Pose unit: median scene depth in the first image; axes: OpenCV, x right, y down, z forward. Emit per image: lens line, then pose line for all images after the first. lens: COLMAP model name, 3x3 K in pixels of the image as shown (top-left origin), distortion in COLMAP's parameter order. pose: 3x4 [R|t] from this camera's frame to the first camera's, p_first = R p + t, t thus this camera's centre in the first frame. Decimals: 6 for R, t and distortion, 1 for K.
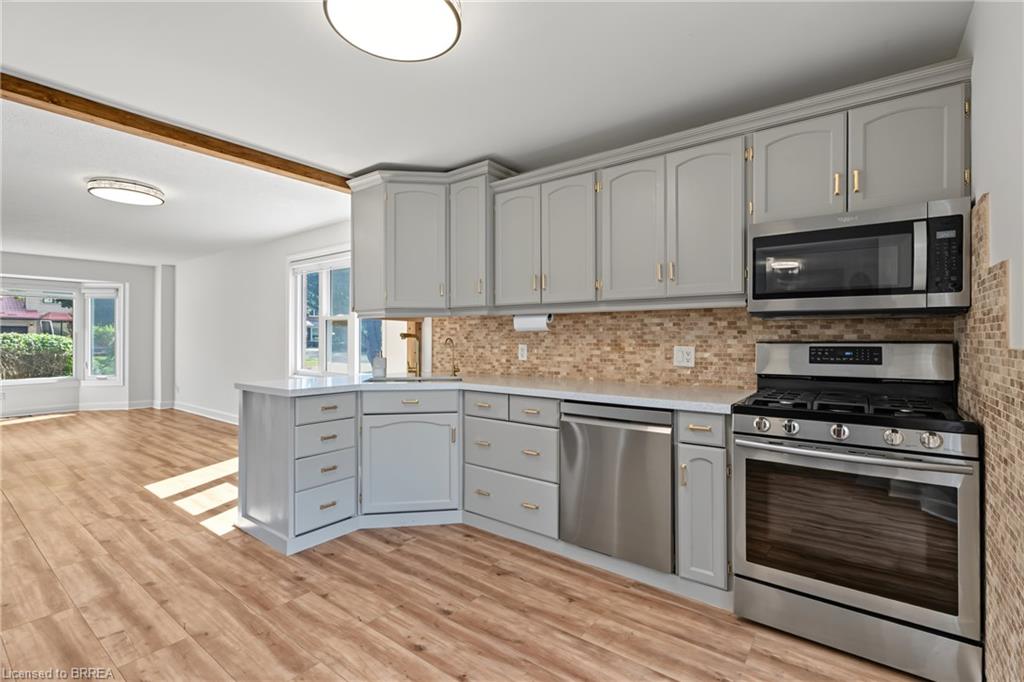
lens RADIAL K [[463.1, 0, 512.2], [0, 463.1, 338.9], [0, 0, 1]] dist [-0.001989, 0.000322]
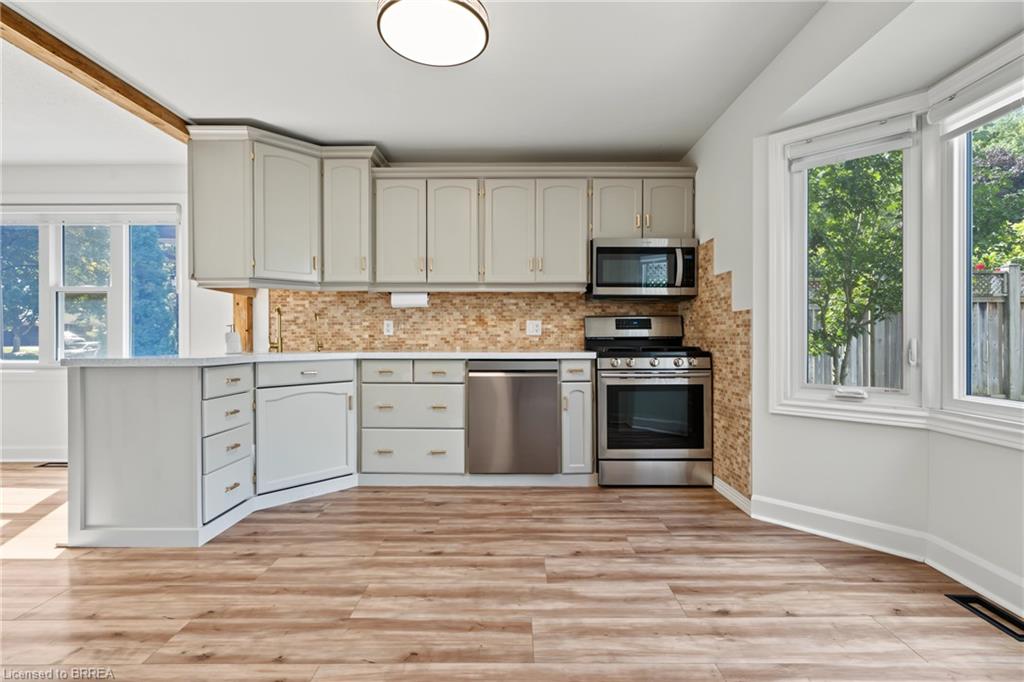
lens RADIAL K [[463.1, 0, 512.4], [0, 463.1, 340.0], [0, 0, 1]] dist [-0.001989, 0.000322]
pose [[0.800640, -0.004439, 0.599129, -0.514599], [0.002220, 0.999988, 0.004443, 0.069476], [-0.599141, -0.002228, 0.800640, -0.060538]]
